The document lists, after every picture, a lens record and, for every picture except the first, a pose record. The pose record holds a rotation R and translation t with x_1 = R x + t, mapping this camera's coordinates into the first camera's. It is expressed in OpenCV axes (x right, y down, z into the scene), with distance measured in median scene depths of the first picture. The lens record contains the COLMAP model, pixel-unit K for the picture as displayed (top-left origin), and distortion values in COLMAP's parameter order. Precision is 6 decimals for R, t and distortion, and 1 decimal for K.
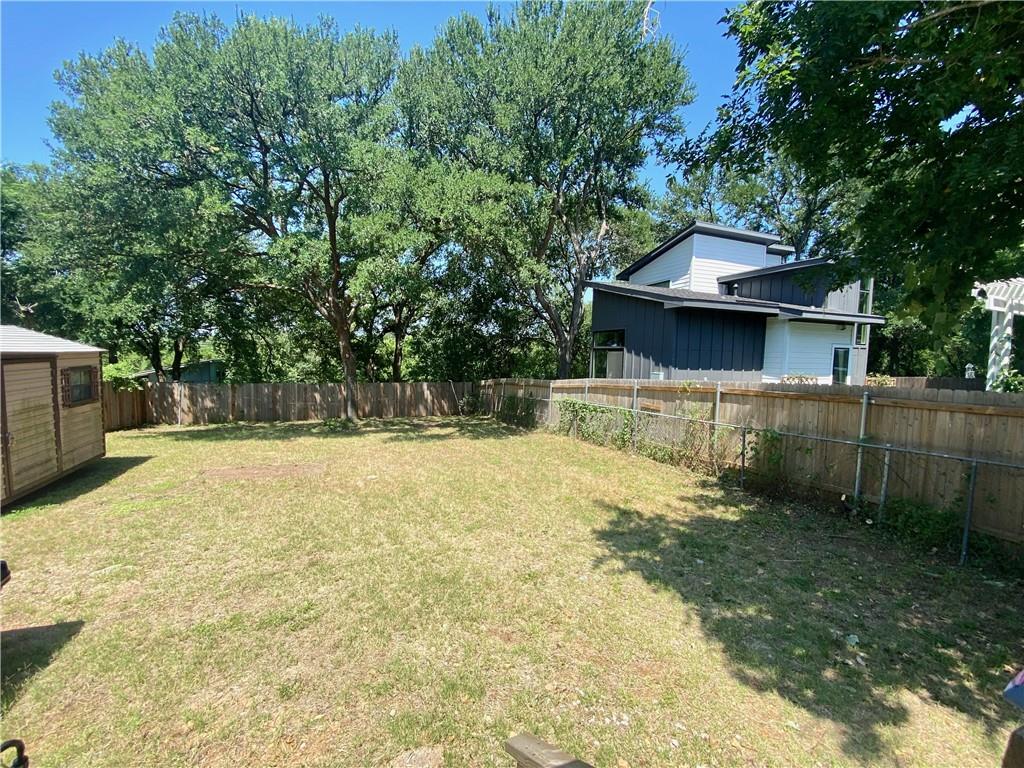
lens RADIAL K [[422.4, 0, 517.8], [0, 422.4, 384.2], [0, 0, 1]] dist [0.013793, -0.008287]
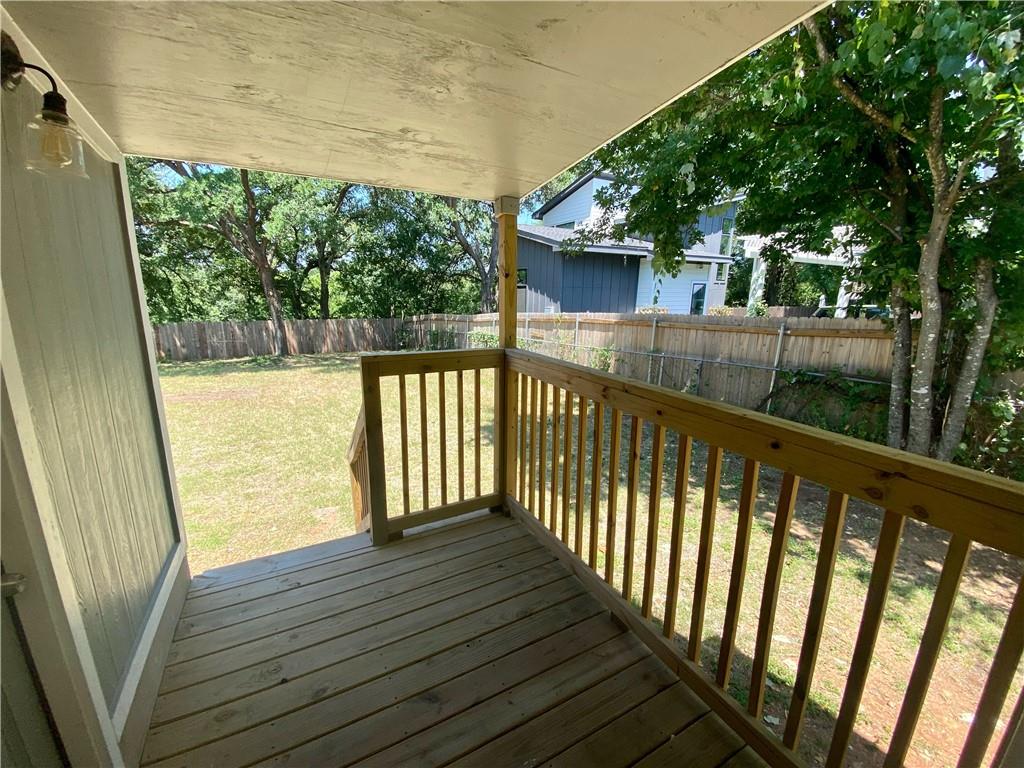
lens RADIAL K [[422.4, 0, 508.3], [0, 422.4, 384.6], [0, 0, 1]] dist [0.013793, -0.008287]
pose [[0.993272, -0.032429, 0.111172, 0.055022], [0.015408, 0.988463, 0.150674, 0.006197], [-0.114776, -0.147947, 0.982313, -0.128043]]
